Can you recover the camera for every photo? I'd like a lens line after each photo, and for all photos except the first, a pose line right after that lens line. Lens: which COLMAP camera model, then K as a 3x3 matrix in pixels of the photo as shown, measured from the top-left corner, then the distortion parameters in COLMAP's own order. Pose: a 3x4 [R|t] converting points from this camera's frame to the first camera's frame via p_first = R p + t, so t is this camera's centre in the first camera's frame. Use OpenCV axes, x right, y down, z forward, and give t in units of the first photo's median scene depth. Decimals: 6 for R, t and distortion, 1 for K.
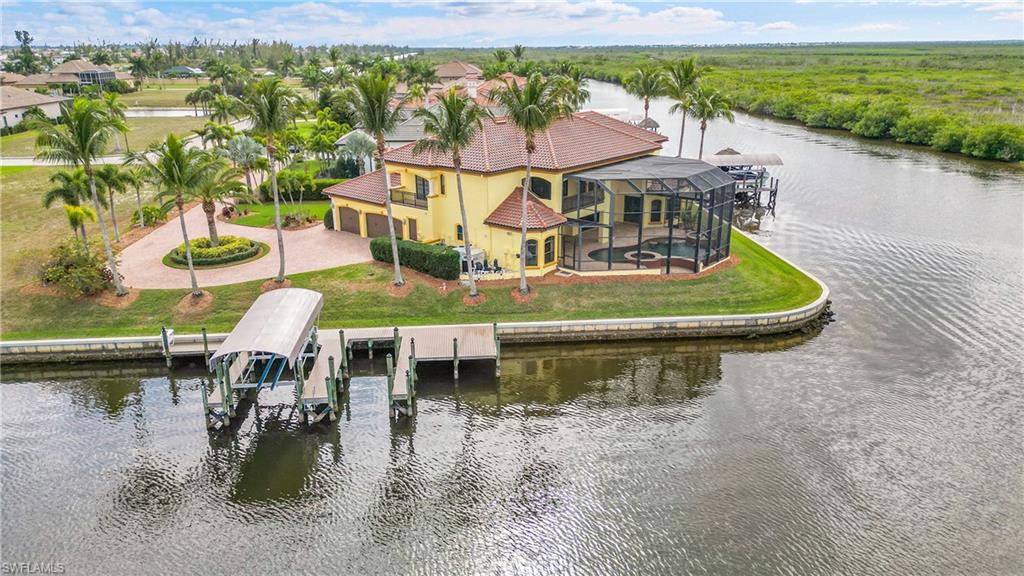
lens RADIAL K [[716.7, 0, 512.0], [0, 716.7, 288.0], [0, 0, 1]] dist [0.097727, -0.104376]
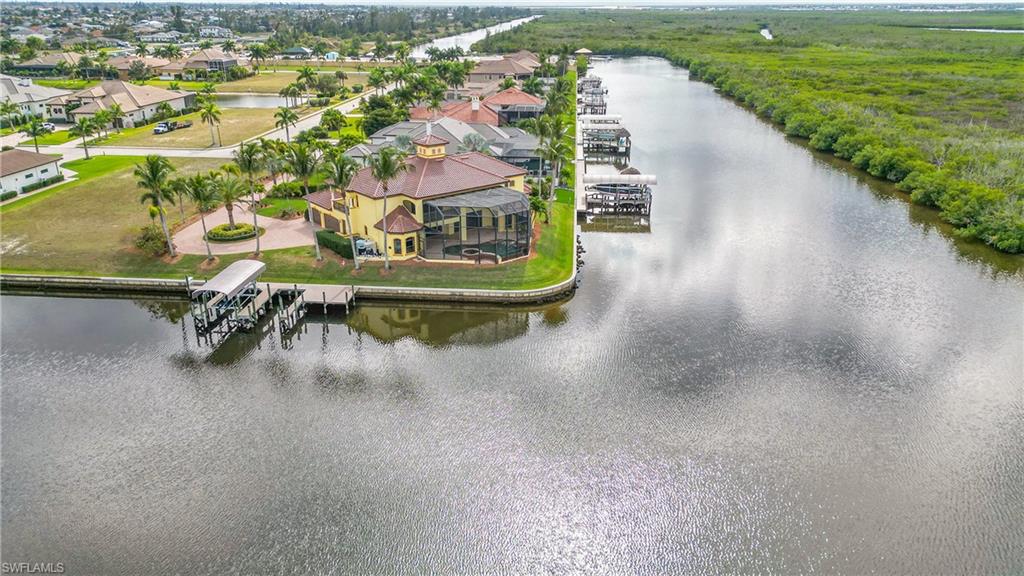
lens RADIAL K [[716.7, 0, 512.0], [0, 716.7, 288.0], [0, 0, 1]] dist [0.097727, -0.104376]
pose [[0.985651, 0.068481, -0.154278, 0.564663], [-0.060573, 0.996625, 0.055394, -0.061322], [0.157551, -0.045254, 0.986473, -0.646287]]
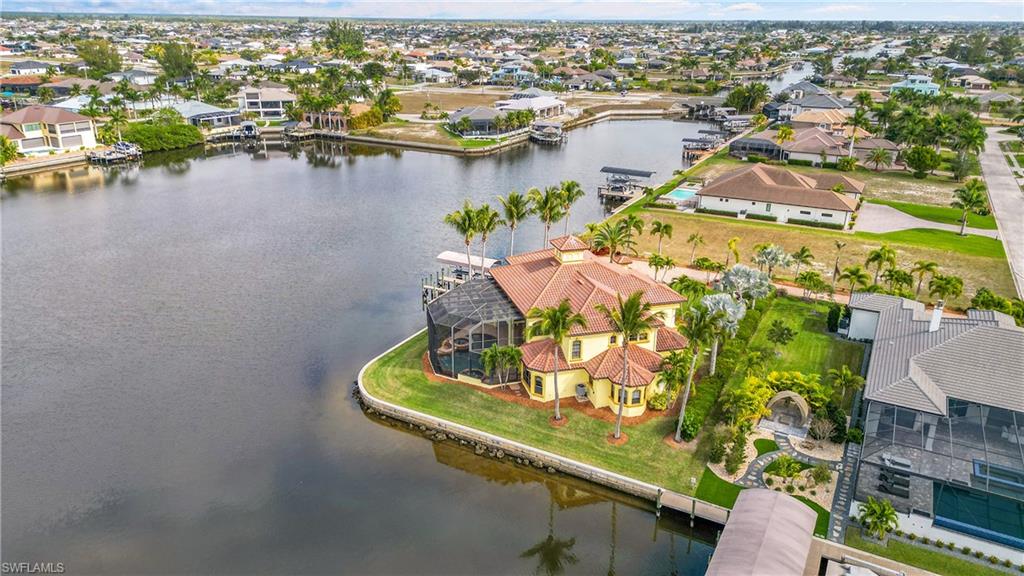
lens RADIAL K [[716.7, 0, 512.0], [0, 716.7, 288.0], [0, 0, 1]] dist [0.097727, -0.104376]
pose [[-0.547446, 0.292432, -0.784083, 1.360640], [-0.272995, 0.823291, 0.497660, -0.977190], [0.791061, 0.486493, -0.370874, 1.685417]]
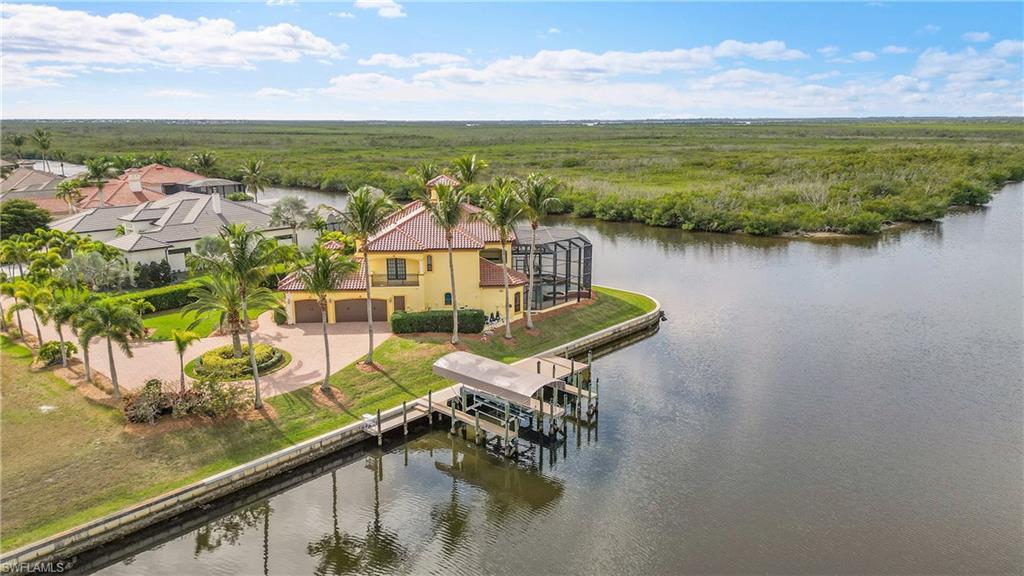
lens RADIAL K [[716.7, 0, 512.0], [0, 716.7, 288.0], [0, 0, 1]] dist [0.097727, -0.104376]
pose [[0.728478, -0.153038, 0.667757, -0.875057], [0.216617, 0.976176, -0.012593, -0.059858], [-0.649920, 0.153821, 0.744273, -0.001699]]
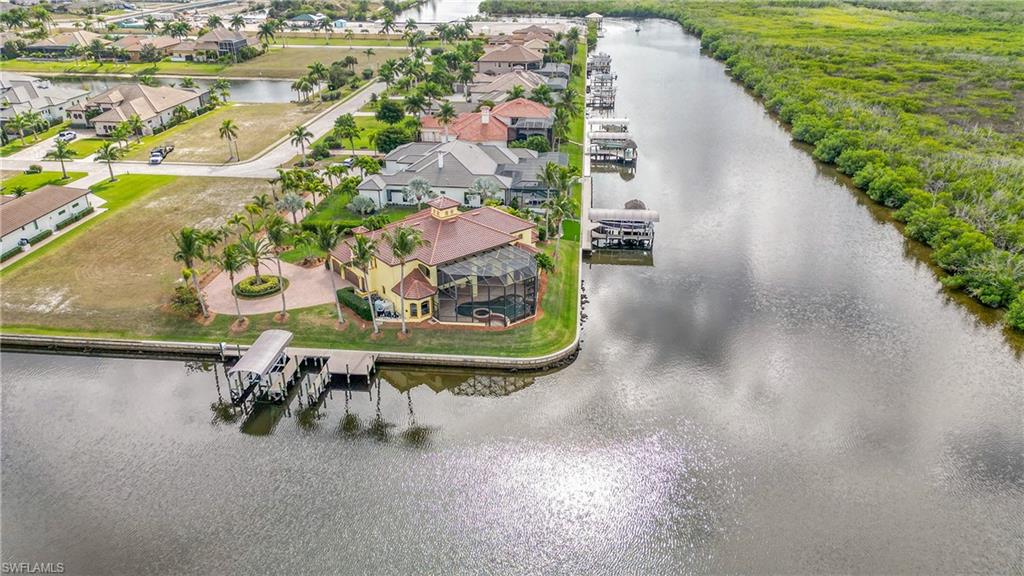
lens RADIAL K [[716.7, 0, 512.0], [0, 716.7, 288.0], [0, 0, 1]] dist [0.097727, -0.104376]
pose [[0.983471, 0.083745, -0.160533, 0.563730], [-0.062385, 0.989047, 0.133767, -0.365108], [0.169977, -0.121541, 0.977924, -0.744722]]
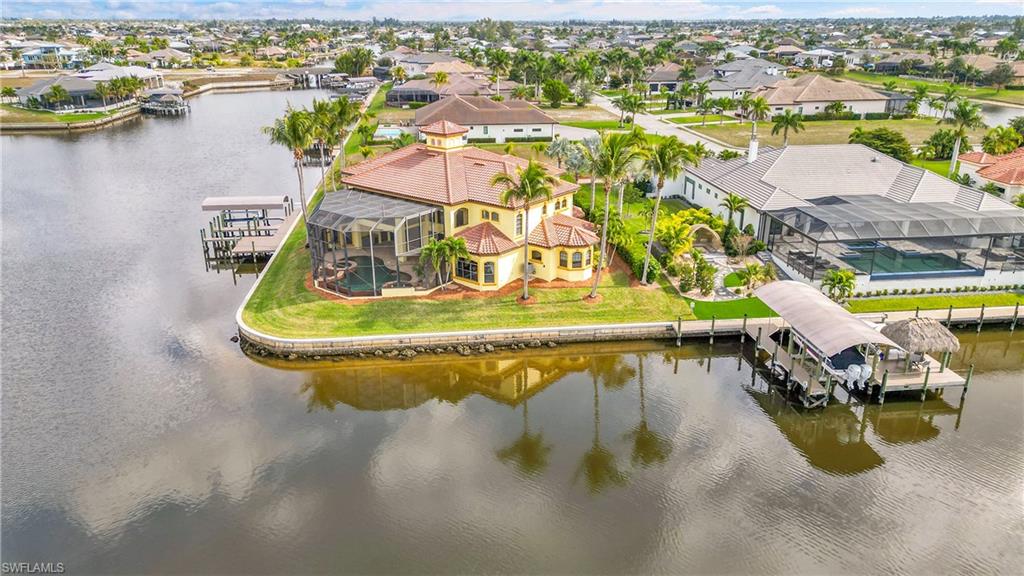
lens RADIAL K [[716.7, 0, 512.0], [0, 716.7, 288.0], [0, 0, 1]] dist [0.097727, -0.104376]
pose [[0.032523, 0.352881, -0.935103, 1.471122], [-0.316719, 0.891019, 0.325229, -0.545297], [0.947962, 0.285587, 0.140743, 1.180960]]
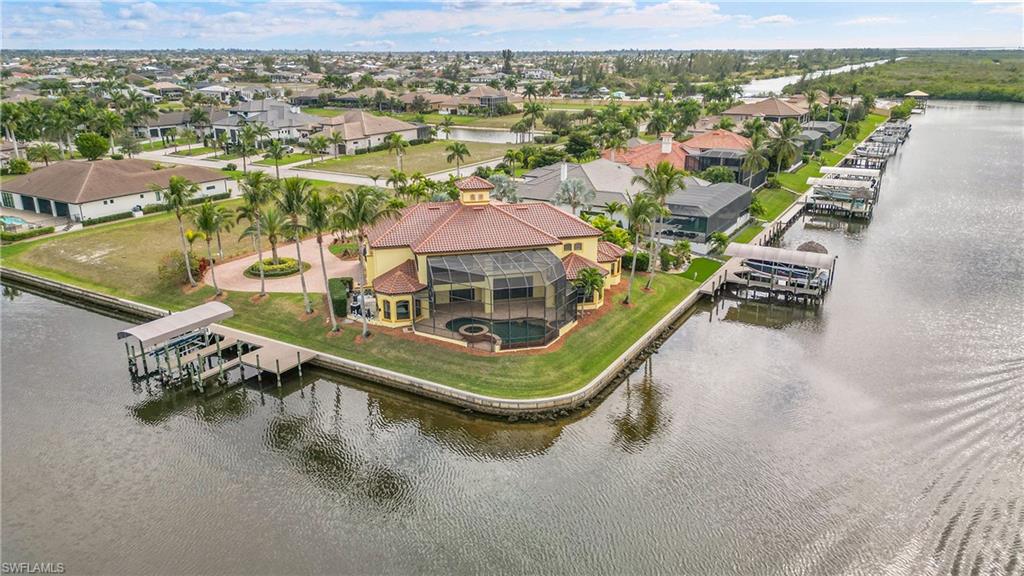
lens RADIAL K [[716.7, 0, 512.0], [0, 716.7, 288.0], [0, 0, 1]] dist [0.097727, -0.104376]
pose [[0.813433, 0.185525, -0.551277, 0.967499], [-0.186457, 0.980923, 0.054990, -0.208795], [0.550963, 0.058059, 0.832508, -0.012484]]
